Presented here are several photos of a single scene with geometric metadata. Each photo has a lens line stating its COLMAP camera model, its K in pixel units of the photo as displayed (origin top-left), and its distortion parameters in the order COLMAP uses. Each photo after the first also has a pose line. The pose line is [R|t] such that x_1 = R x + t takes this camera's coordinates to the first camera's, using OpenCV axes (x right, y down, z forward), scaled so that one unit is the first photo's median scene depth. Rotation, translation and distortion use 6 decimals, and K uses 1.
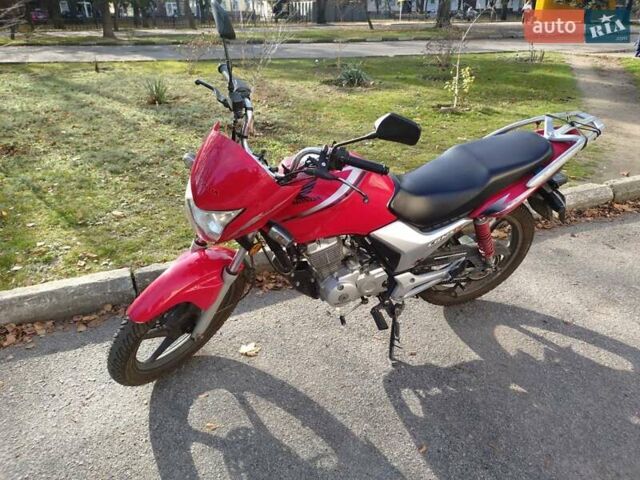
lens RADIAL K [[464.1, 0, 320.0], [0, 464.1, 240.0], [0, 0, 1]] dist [-0.008109, -0.007224]
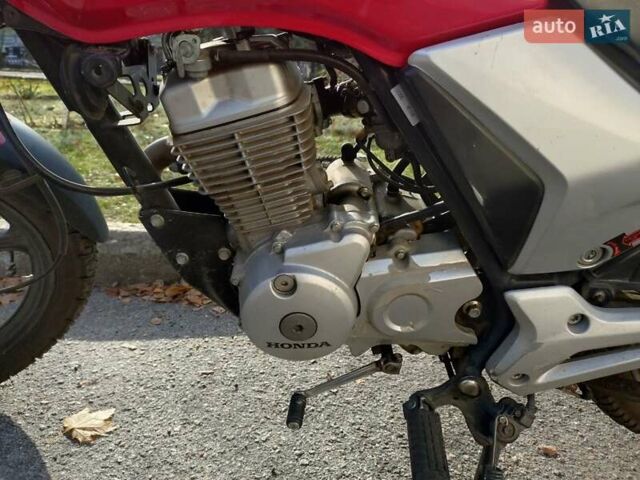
lens RADIAL K [[464.1, 0, 320.0], [0, 464.1, 240.0], [0, 0, 1]] dist [-0.008109, -0.007224]
pose [[0.941078, 0.145947, -0.305077, 0.134369], [-0.185546, 0.977014, -0.104959, 0.095802], [0.282746, 0.155380, 0.946526, 0.704290]]
